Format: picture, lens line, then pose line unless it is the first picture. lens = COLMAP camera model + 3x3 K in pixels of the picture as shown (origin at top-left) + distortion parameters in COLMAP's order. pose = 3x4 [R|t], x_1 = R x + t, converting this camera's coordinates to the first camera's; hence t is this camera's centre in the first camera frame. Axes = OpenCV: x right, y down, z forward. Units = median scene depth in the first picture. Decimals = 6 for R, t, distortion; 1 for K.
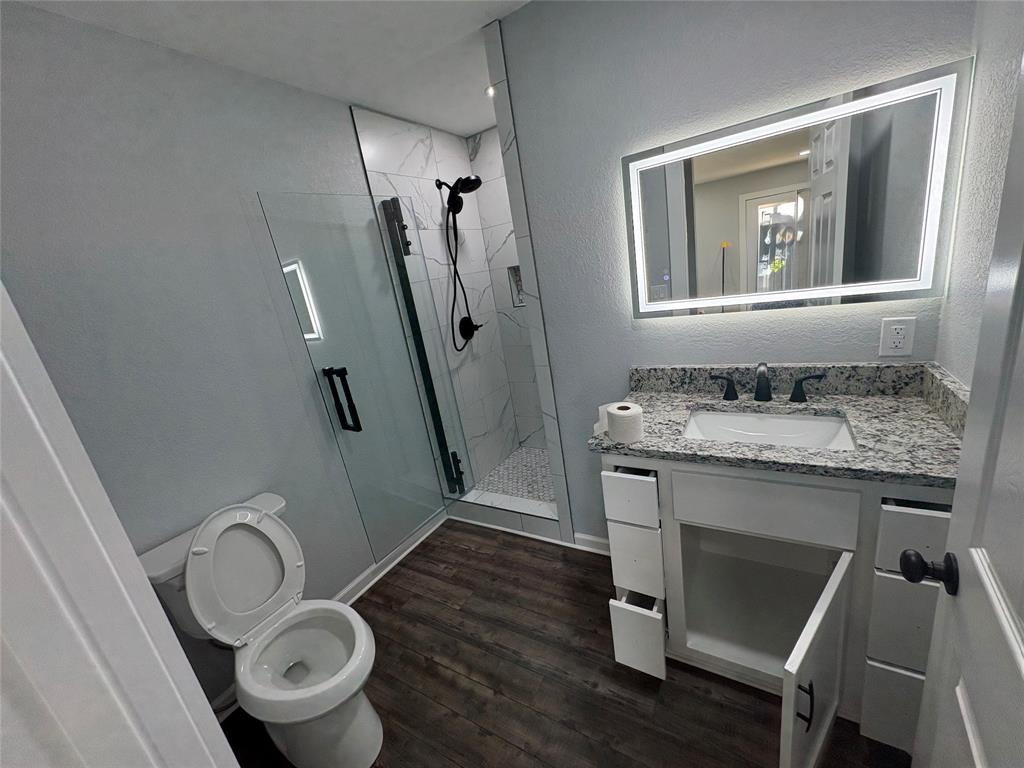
lens RADIAL K [[407.8, 0, 512.6], [0, 407.8, 388.6], [0, 0, 1]] dist [0.001606, -0.000551]
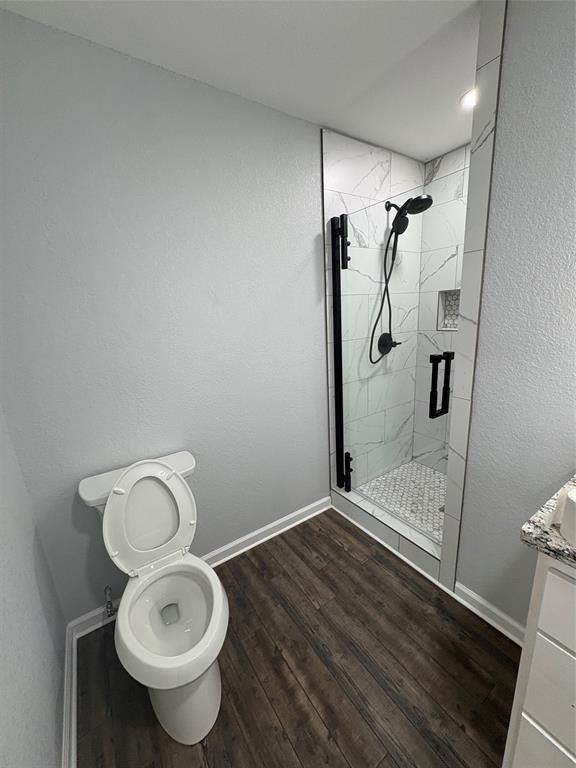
lens RADIAL K [[305.9, 0, 288.4], [0, 305.9, 384.4], [0, 0, 1]] dist [0.001606, -0.000551]
pose [[0.903373, 0.207775, -0.375162, -0.022425], [-0.205818, 0.977519, 0.045777, -0.033480], [0.376240, 0.035862, 0.925828, 0.201122]]
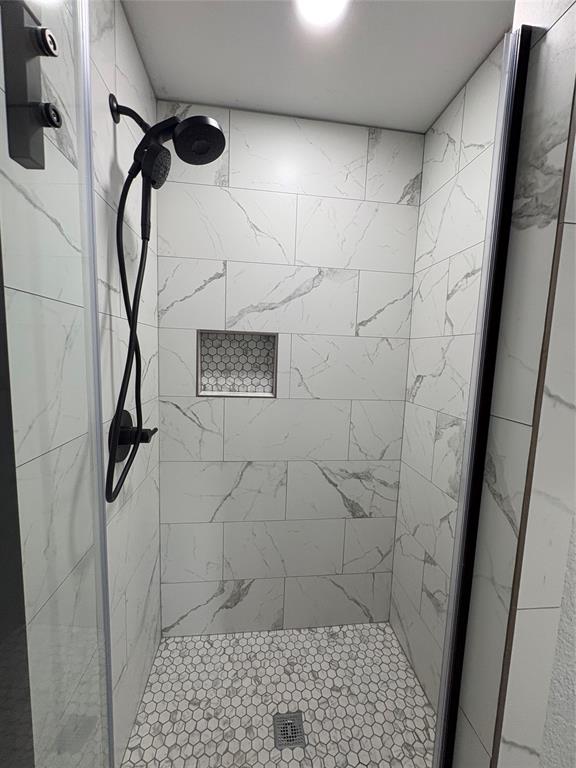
lens RADIAL K [[305.9, 0, 286.0], [0, 305.9, 385.3], [0, 0, 1]] dist [0.001606, -0.000551]
pose [[0.778506, 0.126989, 0.614656, -0.227049], [0.009382, 0.976854, -0.213702, -0.158758], [-0.627567, 0.172136, 0.759295, 0.773325]]
